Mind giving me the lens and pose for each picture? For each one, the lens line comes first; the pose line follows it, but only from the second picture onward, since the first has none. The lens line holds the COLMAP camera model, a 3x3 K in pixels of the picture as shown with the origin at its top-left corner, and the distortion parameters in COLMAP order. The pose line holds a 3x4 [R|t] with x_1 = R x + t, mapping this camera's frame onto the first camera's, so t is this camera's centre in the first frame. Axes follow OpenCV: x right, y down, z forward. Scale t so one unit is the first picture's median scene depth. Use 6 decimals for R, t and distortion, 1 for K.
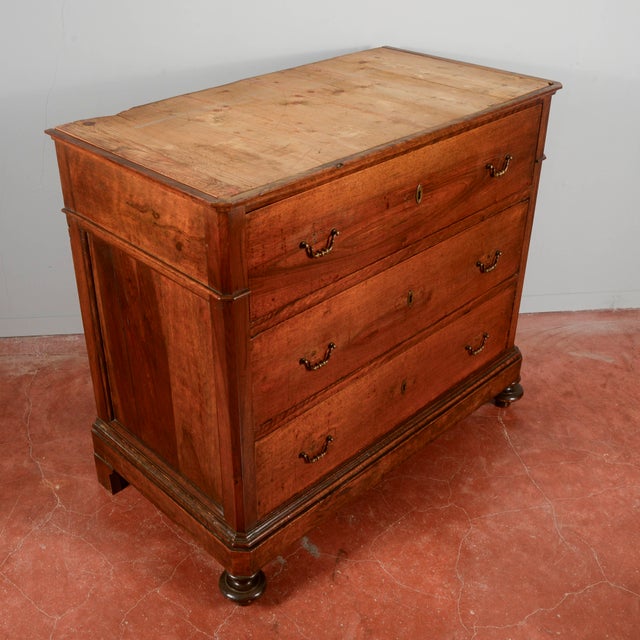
lens RADIAL K [[766.5, 0, 289.0], [0, 766.5, 299.8], [0, 0, 1]] dist [-0.128224, 0.000000]
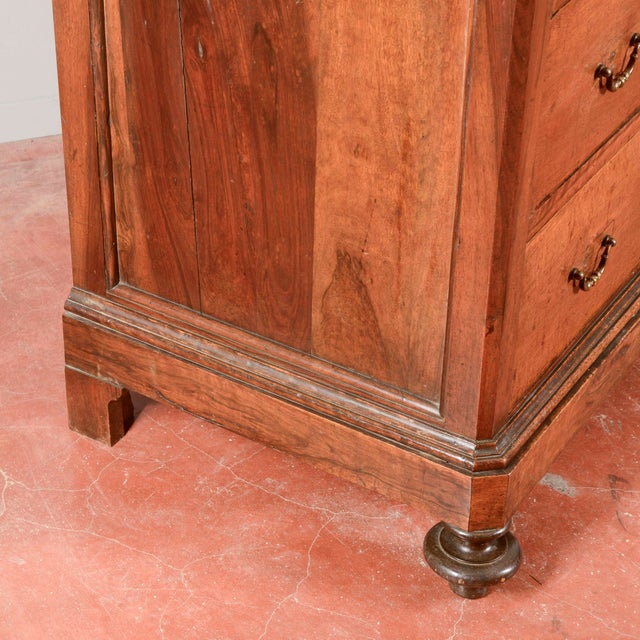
lens RADIAL K [[1669.4, 0, 171.2], [0, 1669.4, 324.0], [0, 0, 1]] dist [0.144626, 0.000000]
pose [[0.984330, -0.127815, 0.121485, -0.373588], [0.114735, 0.987377, 0.109187, 0.080586], [-0.133907, -0.093537, 0.986570, -0.066686]]
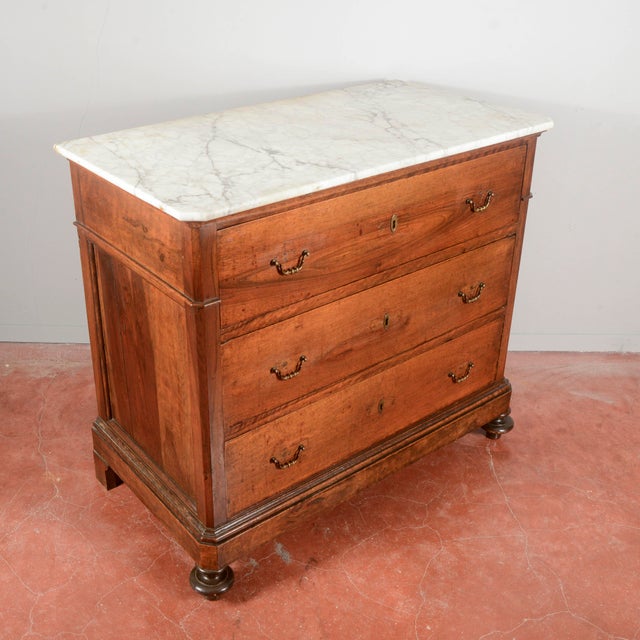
lens RADIAL K [[766.5, 0, 262.9], [0, 766.5, 276.6], [0, 0, 1]] dist [-0.128224, 0.000000]
pose [[0.992642, 0.052981, -0.108879, 0.102433], [-0.061337, 0.995303, -0.074892, 0.026818], [0.104400, 0.081019, 0.991230, -0.077956]]
